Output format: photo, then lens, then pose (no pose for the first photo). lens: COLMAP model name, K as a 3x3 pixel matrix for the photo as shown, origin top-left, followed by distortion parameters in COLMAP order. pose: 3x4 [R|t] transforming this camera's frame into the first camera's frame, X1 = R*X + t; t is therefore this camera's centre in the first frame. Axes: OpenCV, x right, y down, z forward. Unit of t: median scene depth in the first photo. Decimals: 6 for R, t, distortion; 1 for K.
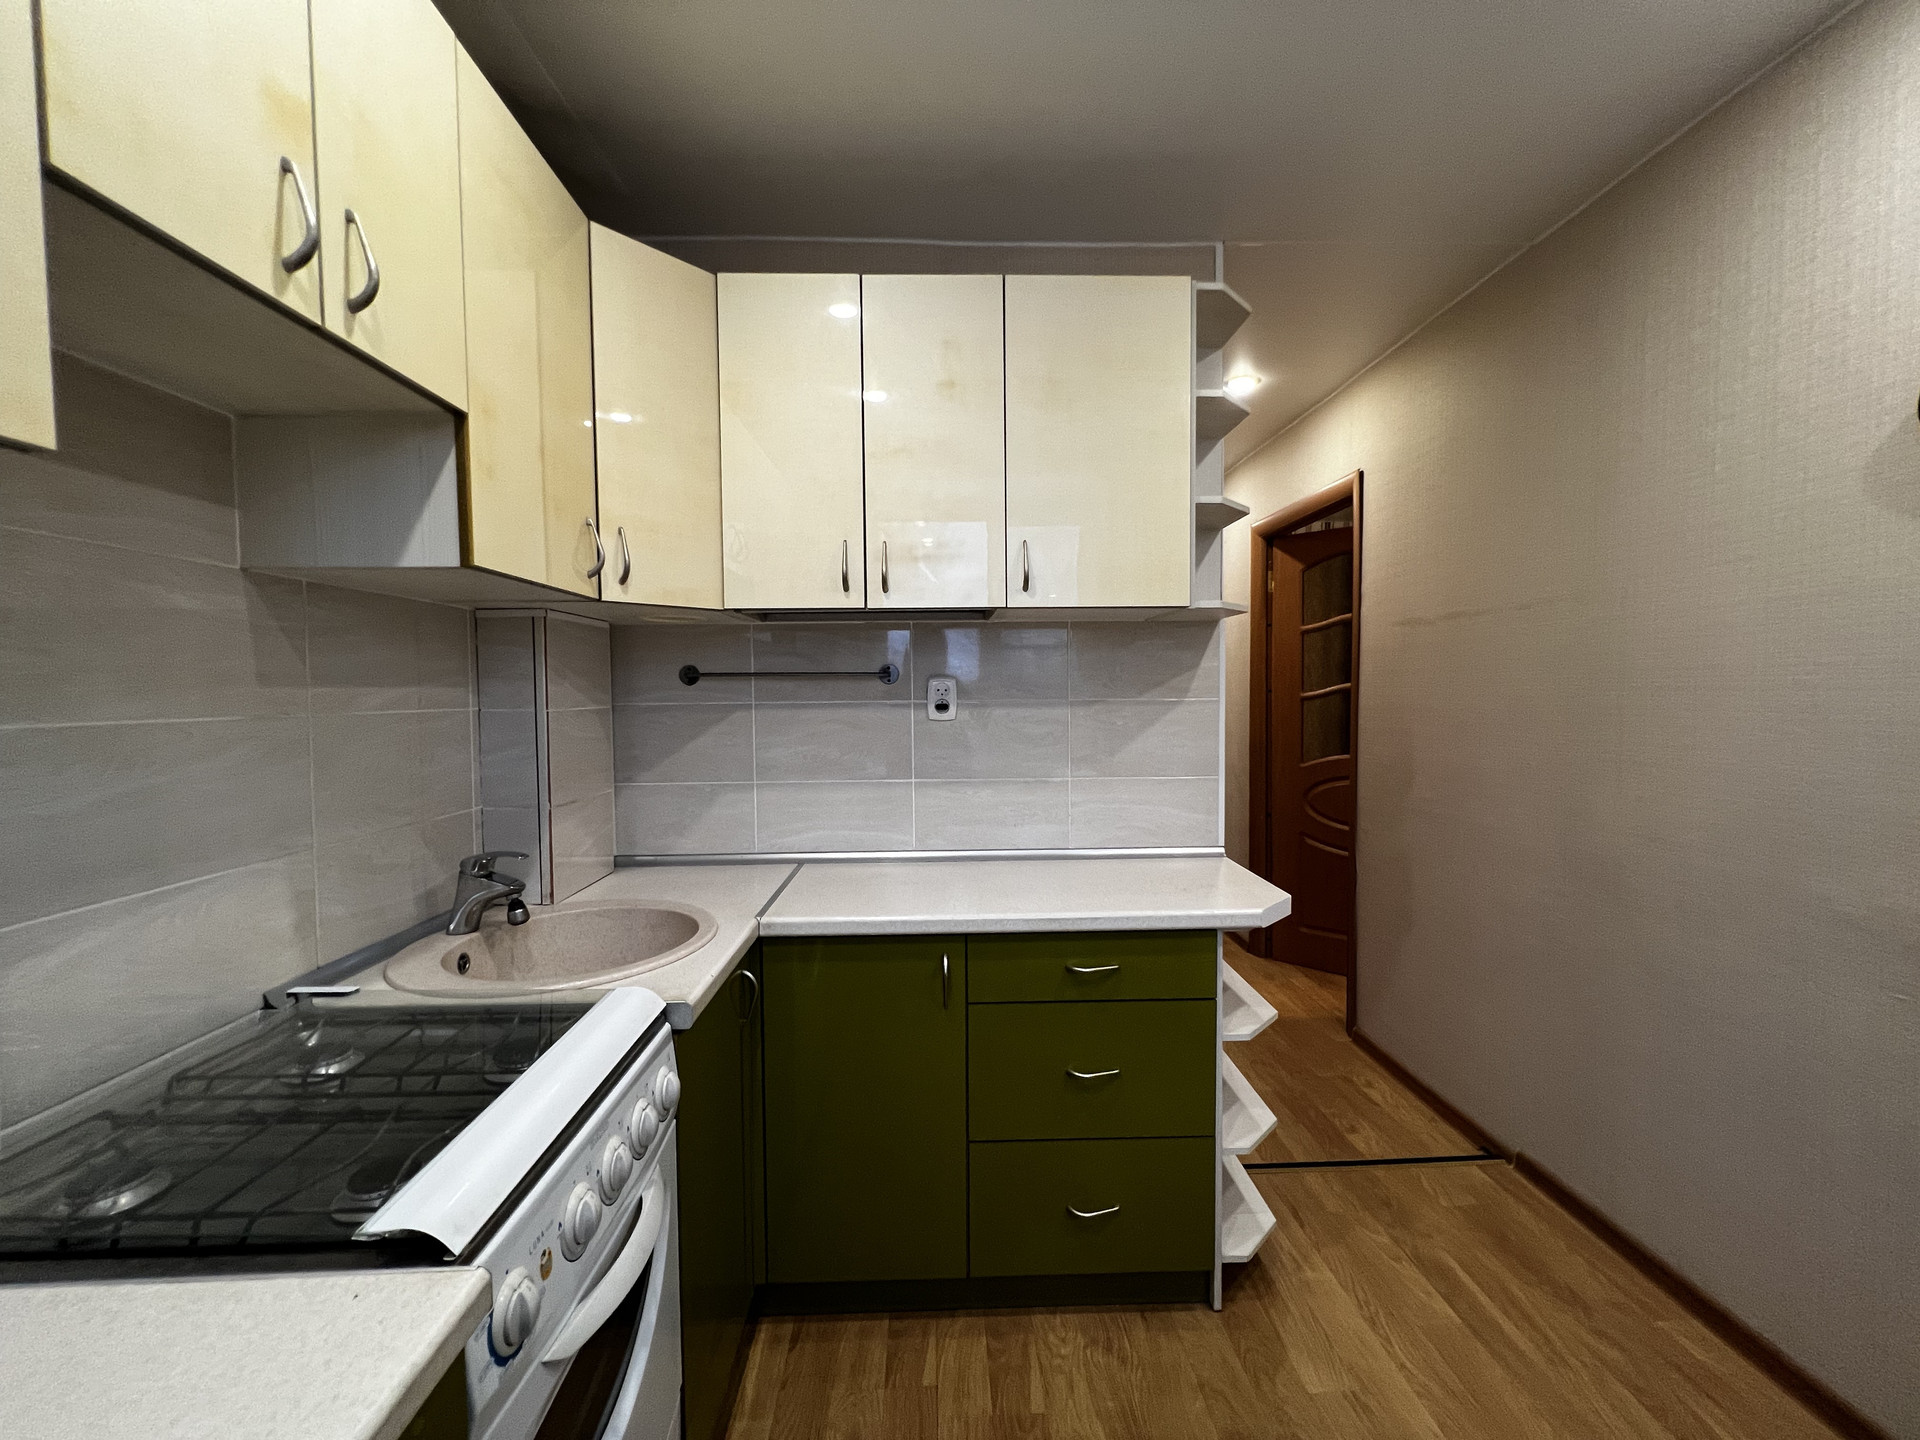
lens RADIAL K [[772.9, 0, 964.1], [0, 772.9, 721.8], [0, 0, 1]] dist [-0.000895, 0.000614]
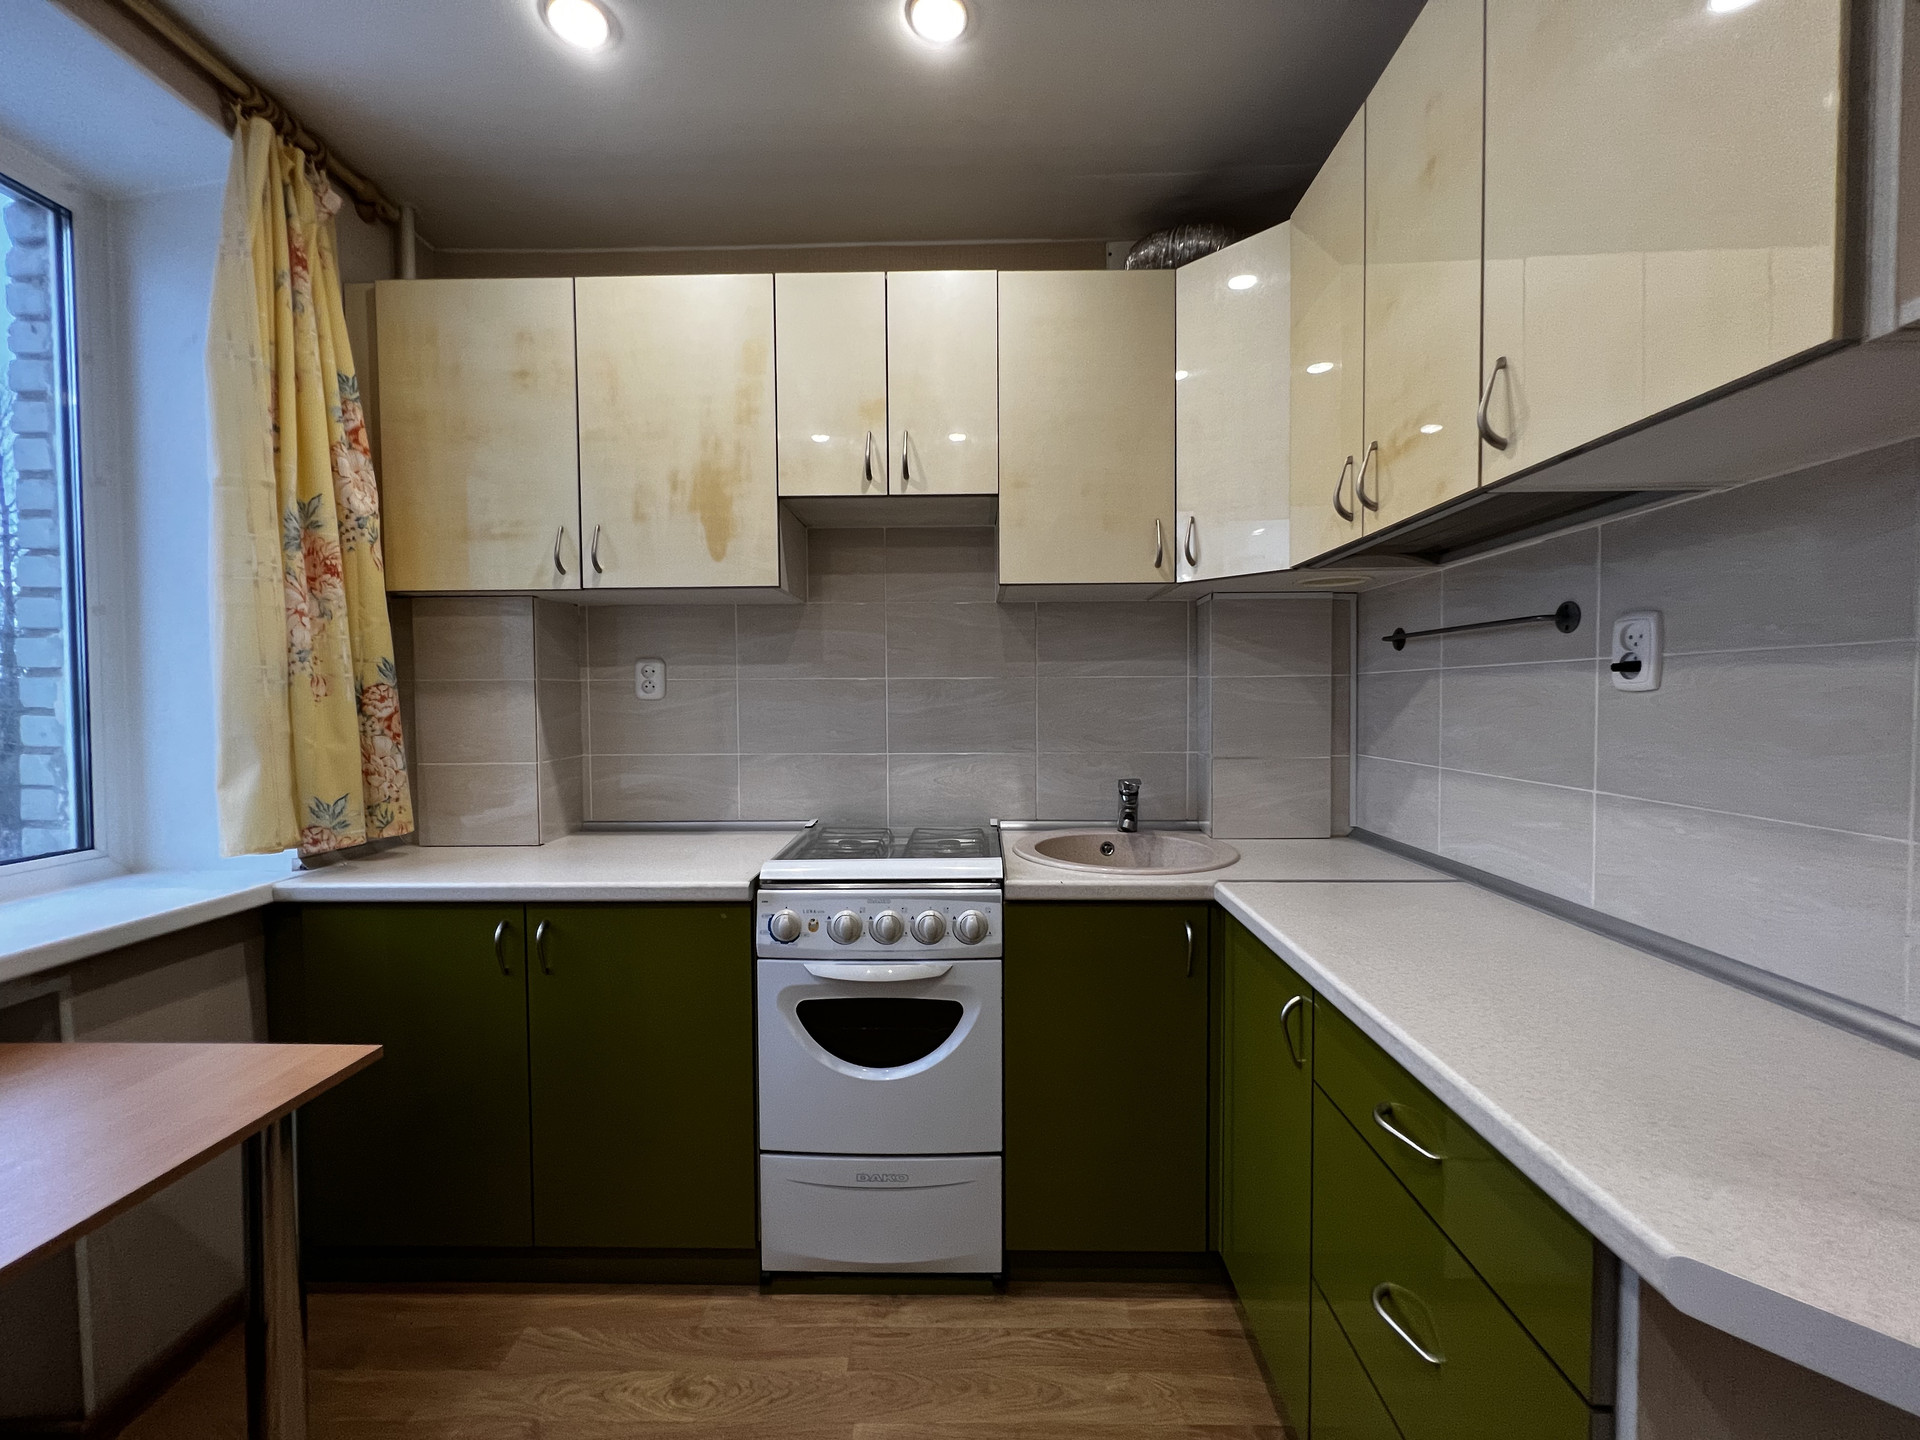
lens RADIAL K [[772.9, 0, 964.1], [0, 772.9, 721.8], [0, 0, 1]] dist [-0.000895, 0.000614]
pose [[-0.058957, 0.044003, -0.997290, 0.679040], [-0.032761, 0.998405, 0.045988, 0.012556], [0.997723, 0.035384, -0.057421, 0.672338]]
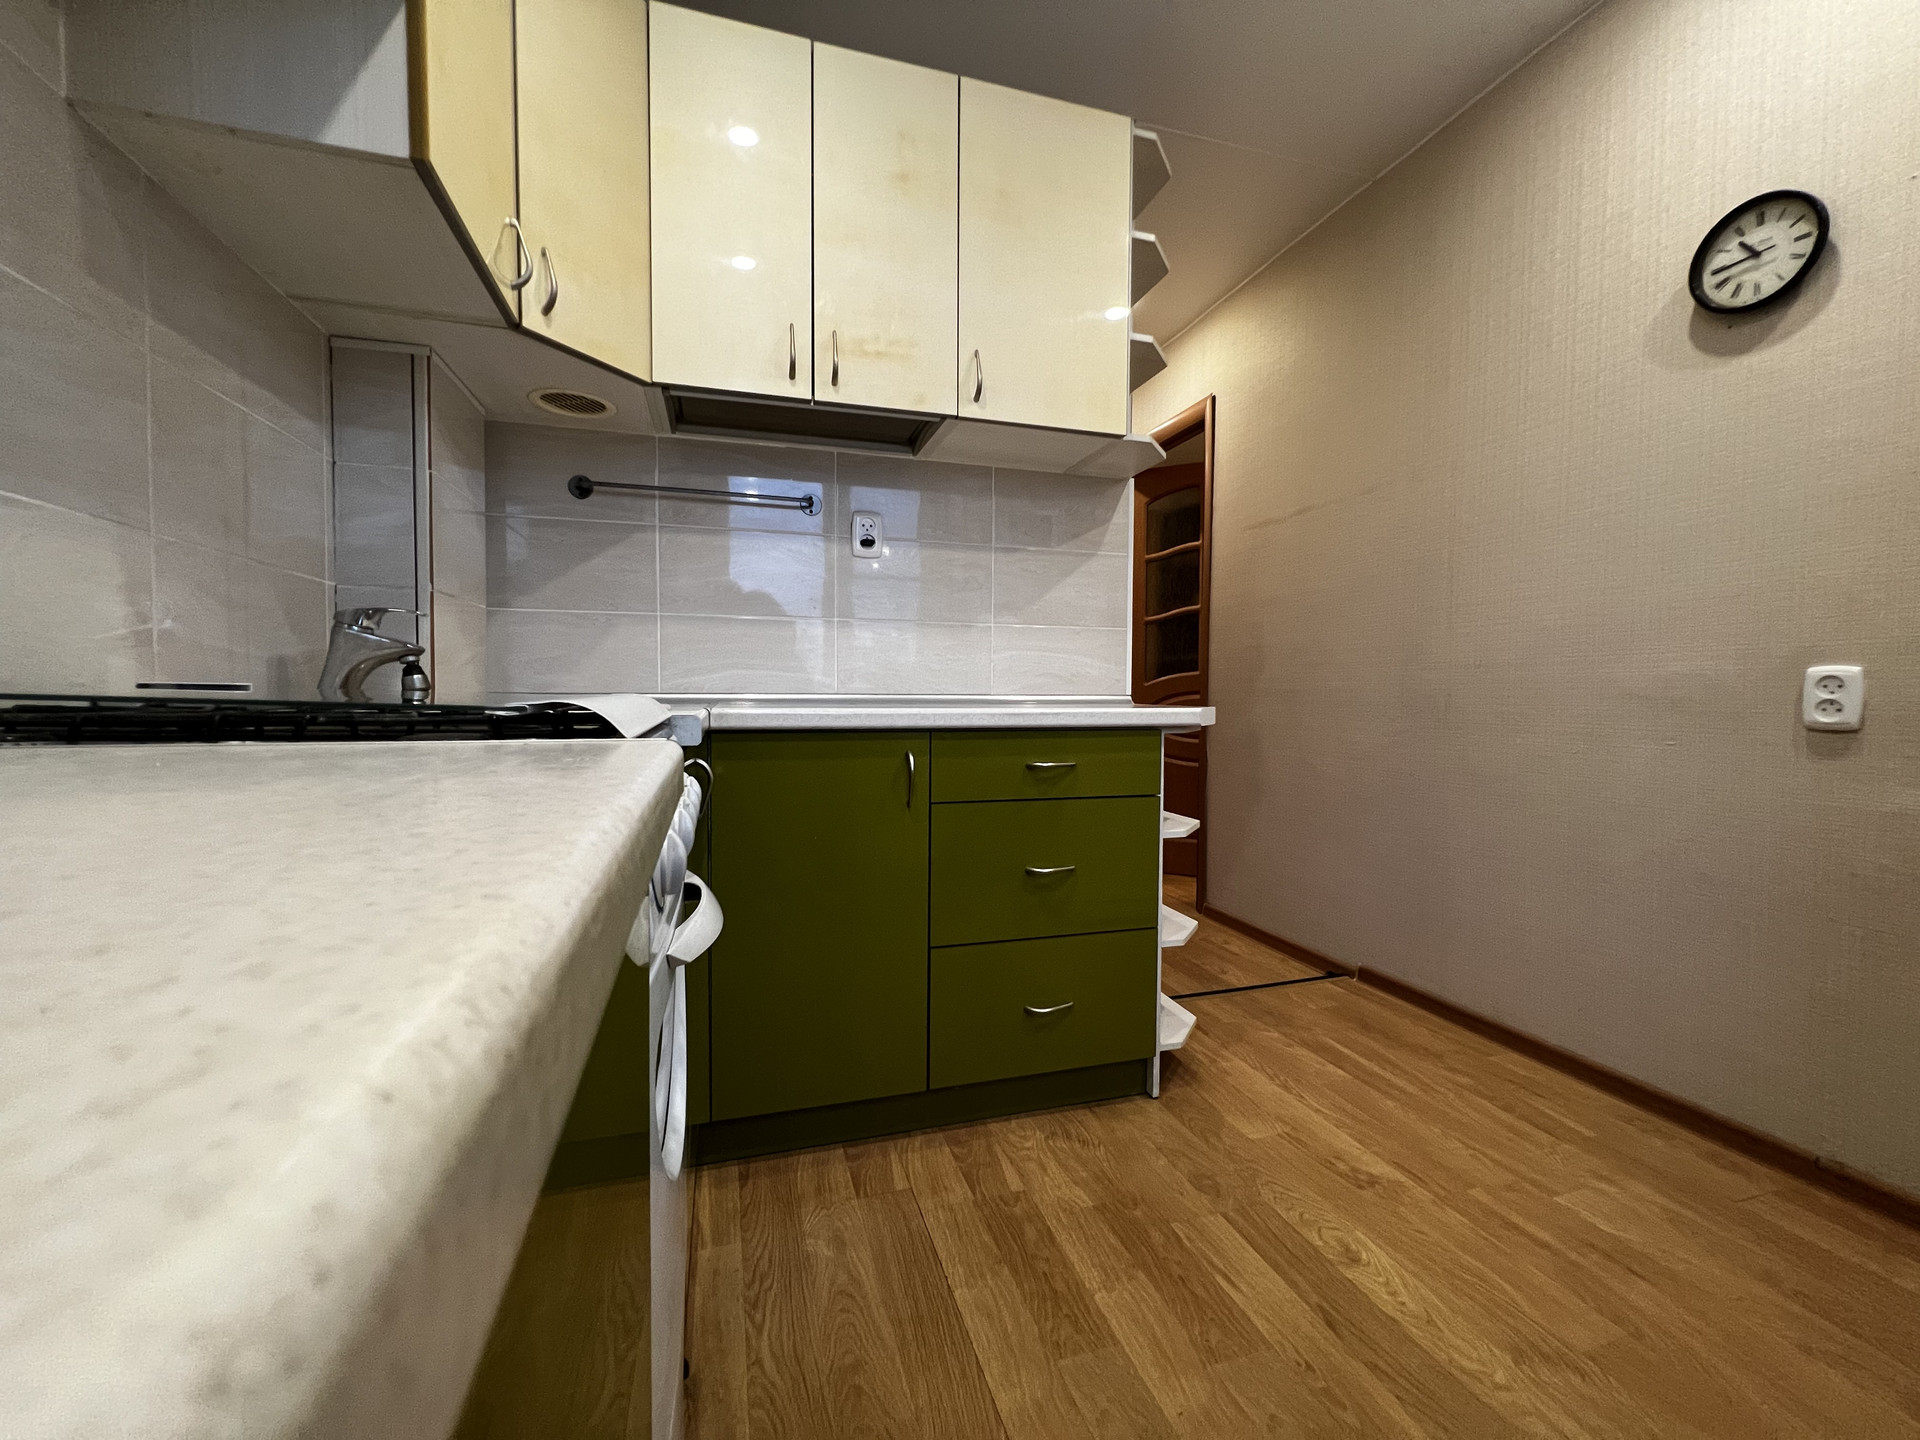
lens RADIAL K [[772.9, 0, 964.1], [0, 772.9, 721.8], [0, 0, 1]] dist [-0.000895, 0.000614]
pose [[0.965074, 0.004778, 0.261934, -0.198756], [-0.003226, 0.999975, -0.006354, 0.254128], [-0.261958, 0.005287, 0.965065, 0.049748]]
